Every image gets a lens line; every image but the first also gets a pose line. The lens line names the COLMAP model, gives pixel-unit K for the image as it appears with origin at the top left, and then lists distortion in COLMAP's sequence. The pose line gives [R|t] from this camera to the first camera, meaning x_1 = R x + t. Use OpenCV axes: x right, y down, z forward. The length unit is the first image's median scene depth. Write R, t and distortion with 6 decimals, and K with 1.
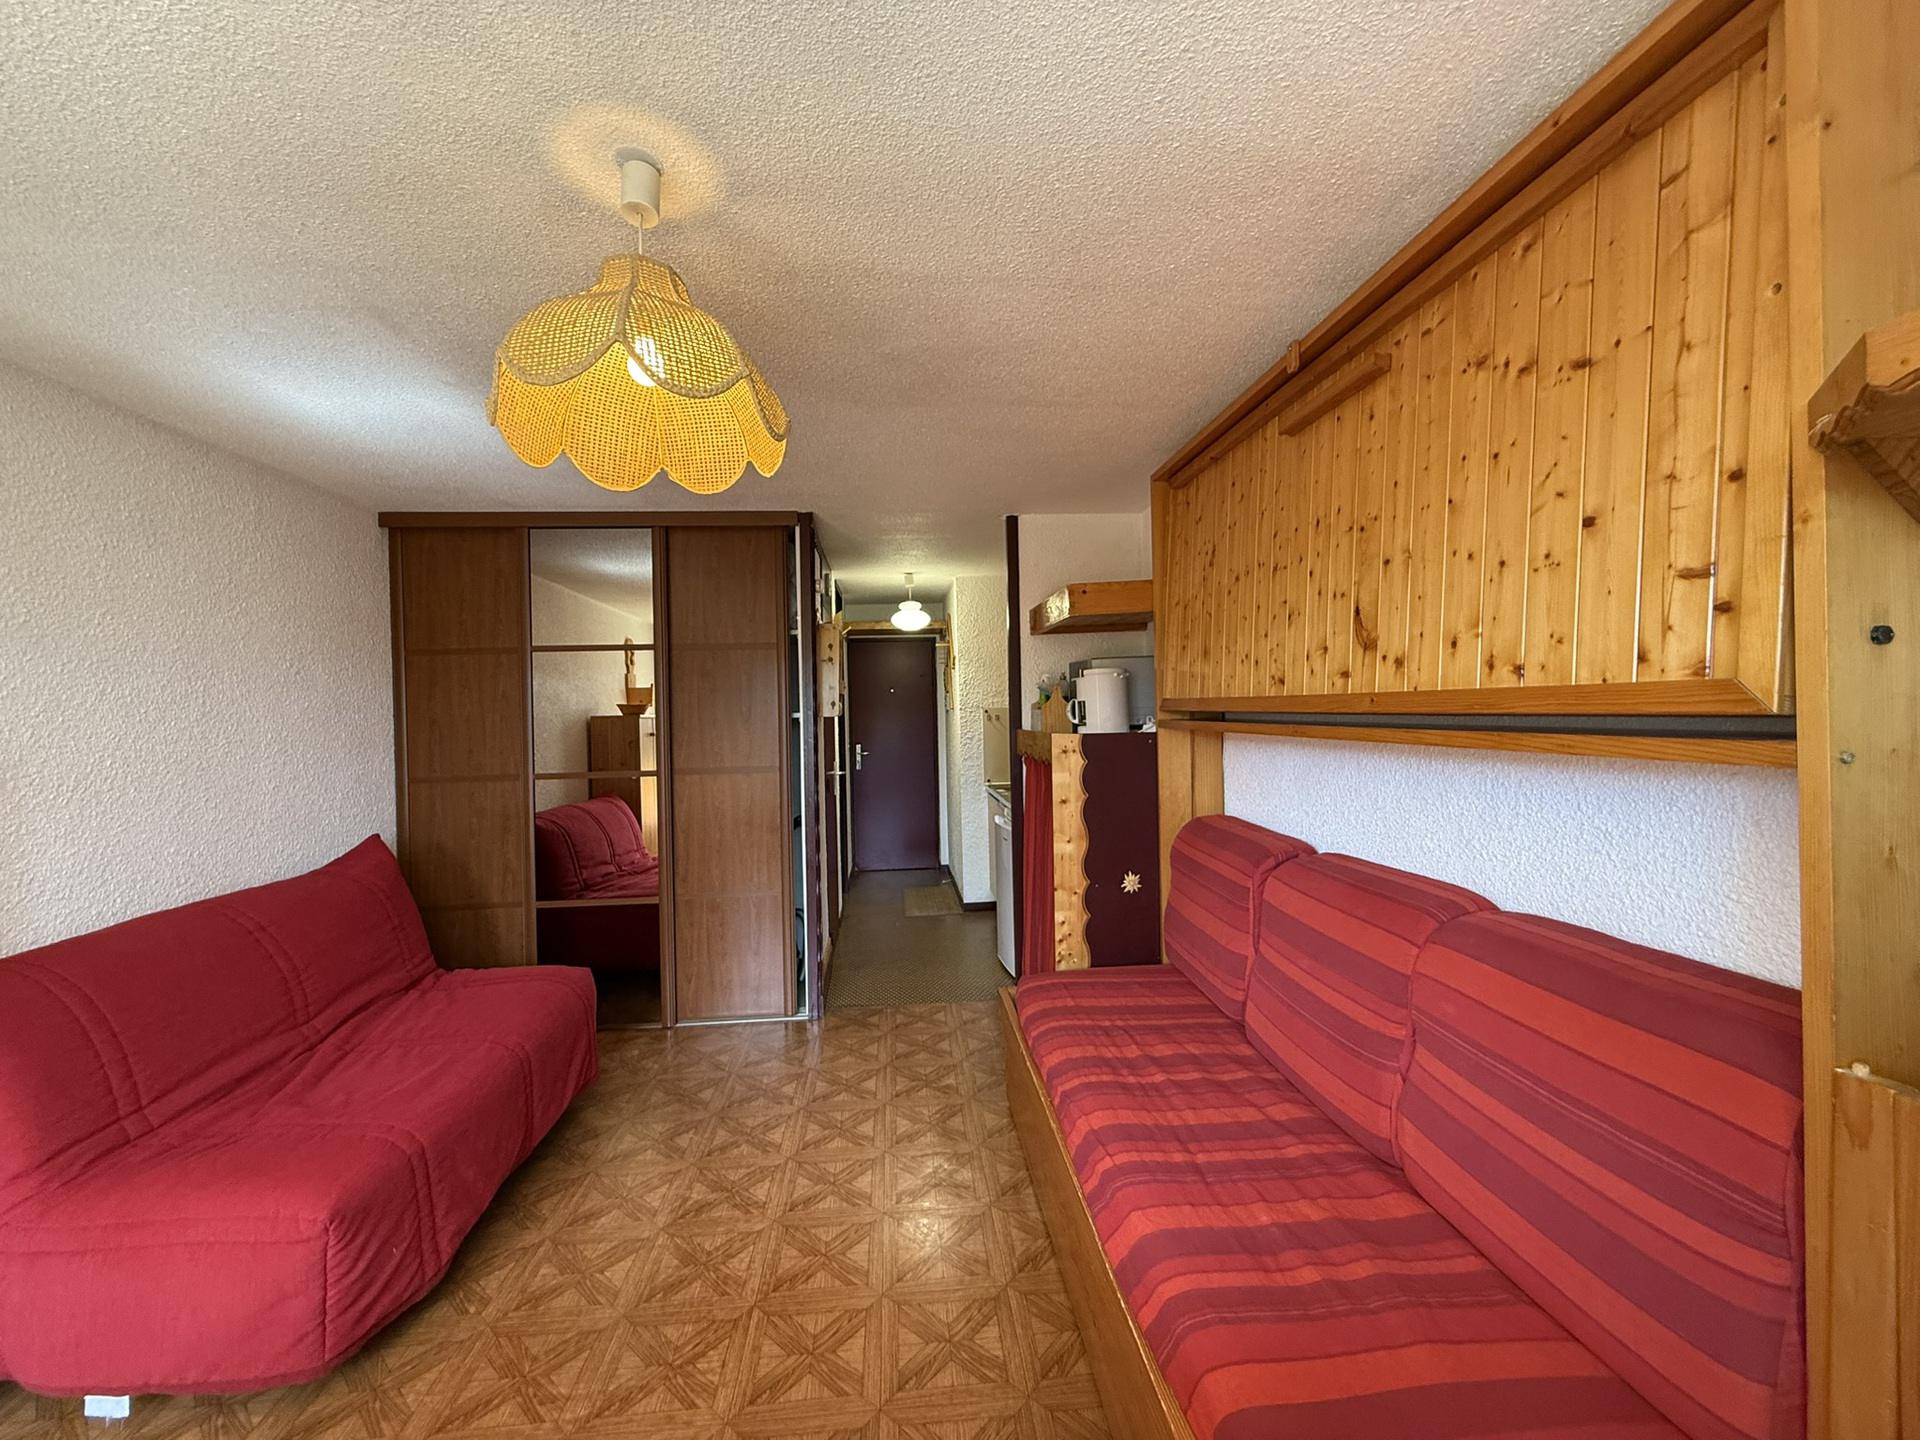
lens RADIAL K [[762.2, 0, 950.1], [0, 762.2, 717.4], [0, 0, 1]] dist [0.000527, 0.000318]
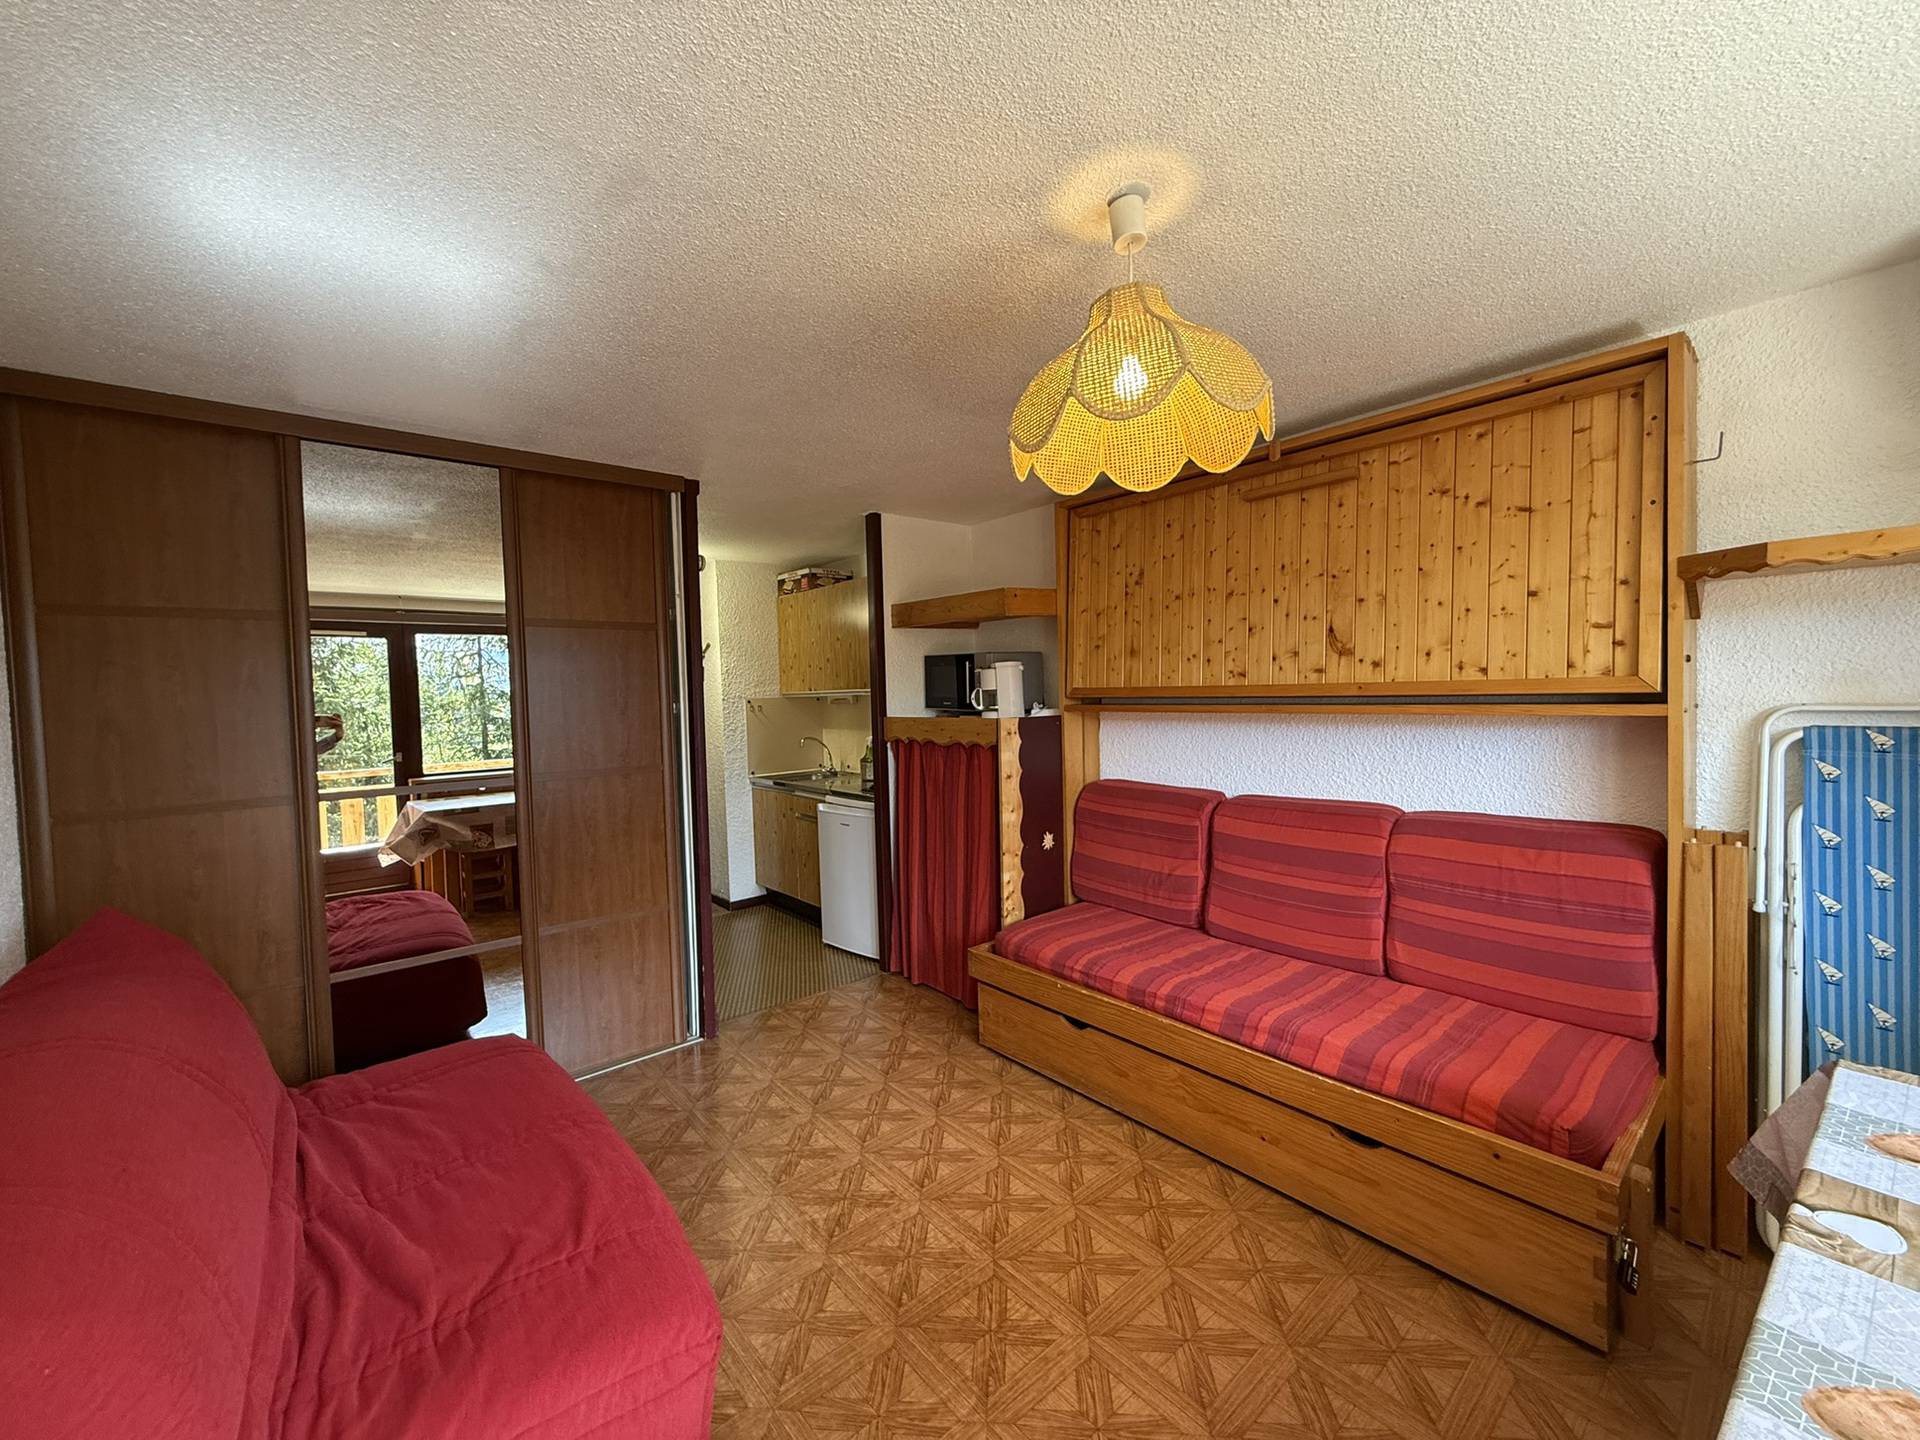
lens RADIAL K [[762.2, 0, 950.1], [0, 762.2, 717.4], [0, 0, 1]] dist [0.000527, 0.000318]
pose [[0.813367, -0.019838, 0.581413, -0.825731], [0.013811, 0.999795, 0.014793, 0.003357], [-0.581588, -0.004002, 0.813474, 0.163465]]
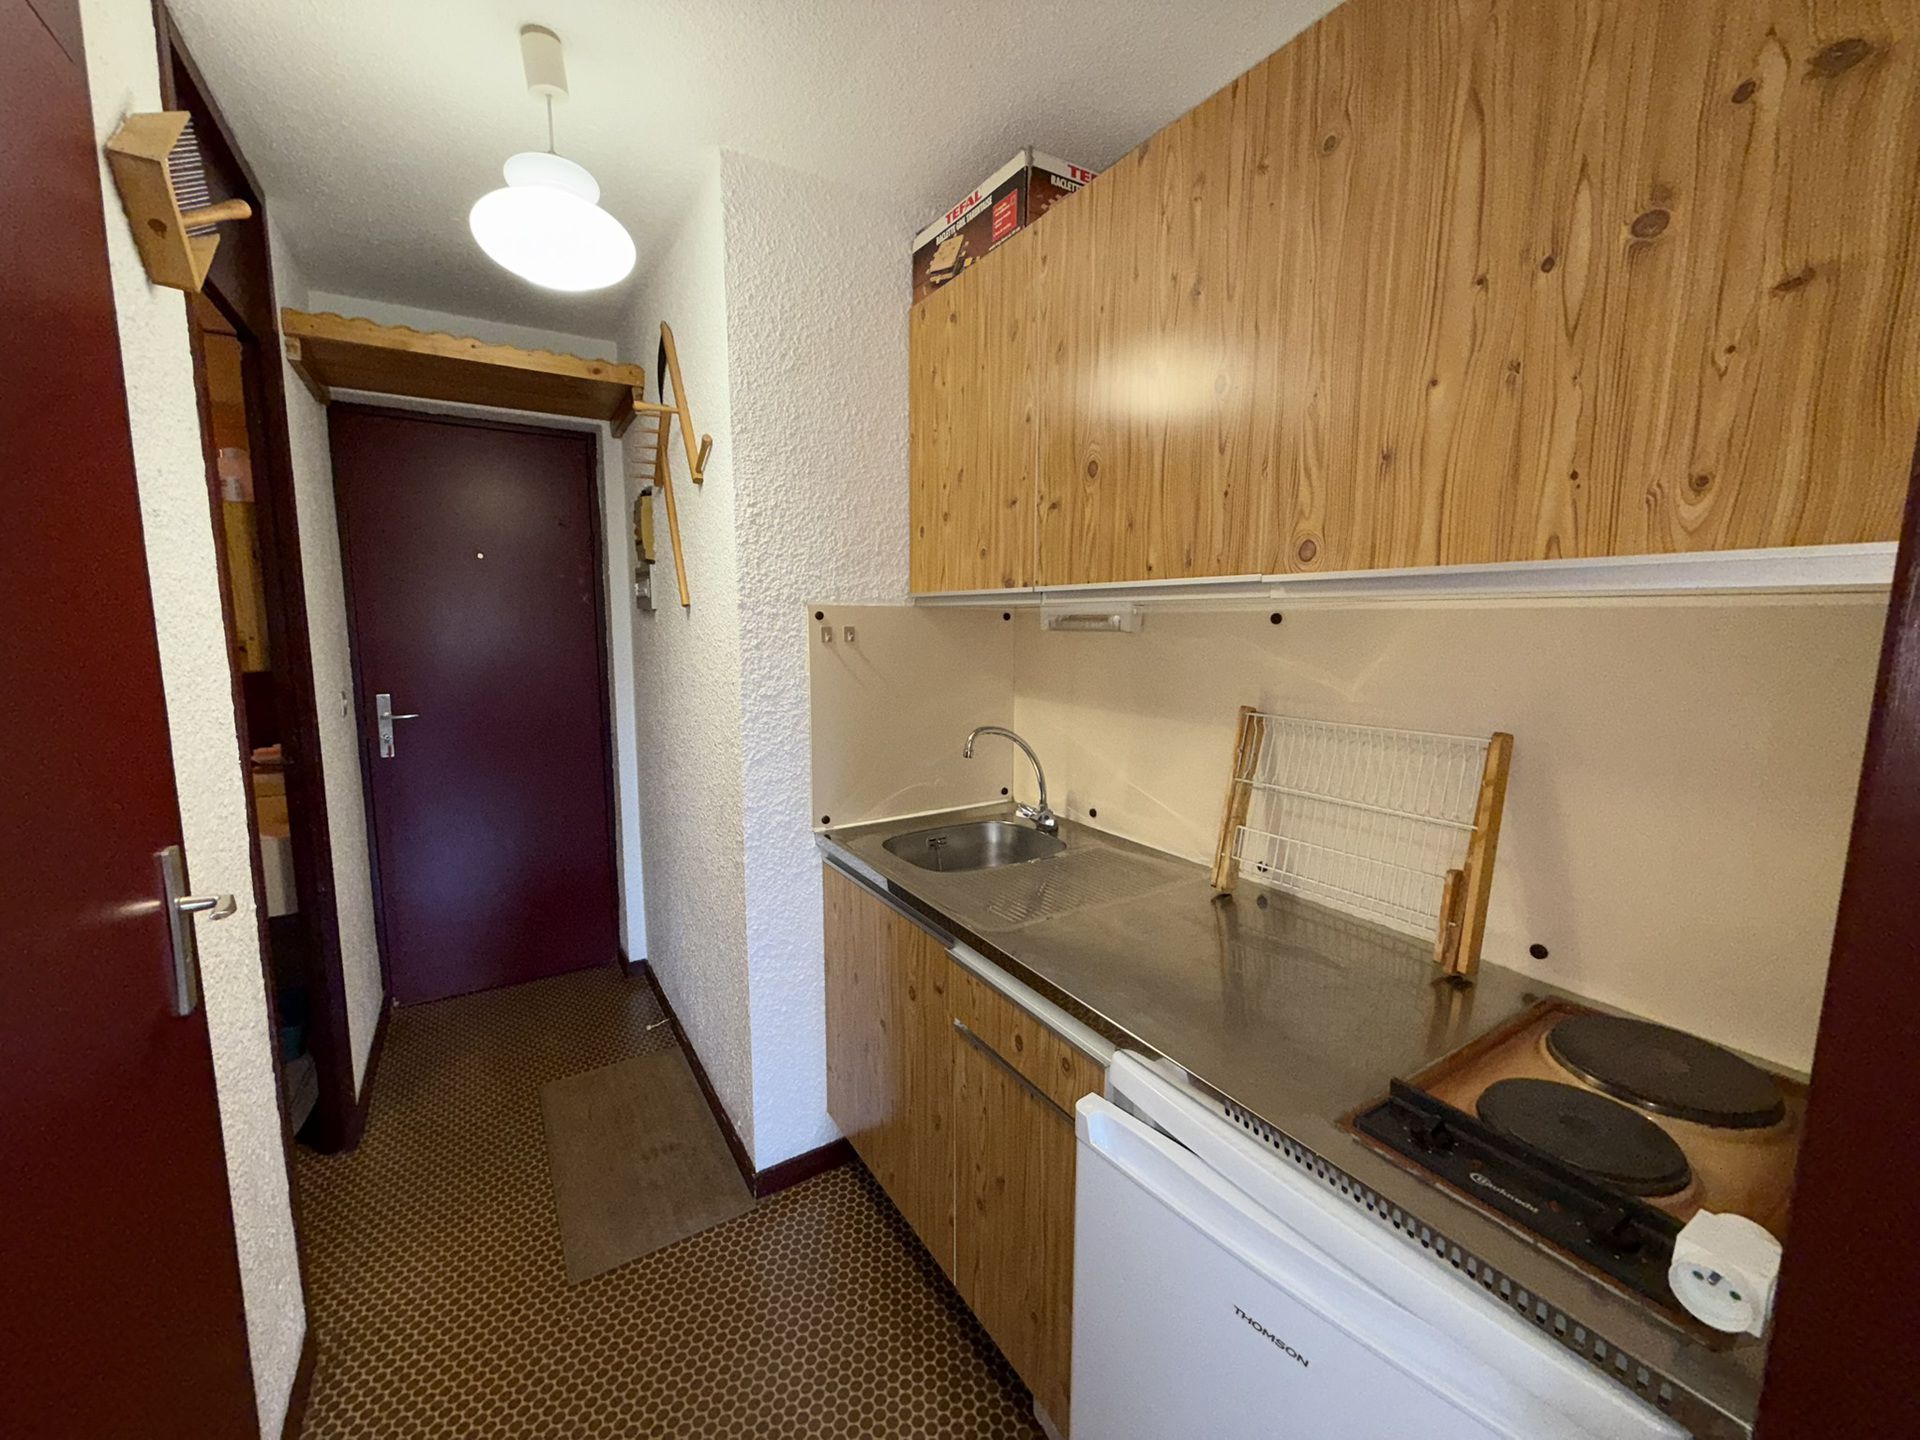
lens RADIAL K [[762.2, 0, 950.1], [0, 762.2, 717.4], [0, 0, 1]] dist [0.000527, 0.000318]
pose [[0.890157, -0.030476, 0.454634, -0.143593], [-0.023430, 0.993379, 0.112466, -0.006116], [-0.455051, -0.110764, 0.883549, 1.809891]]
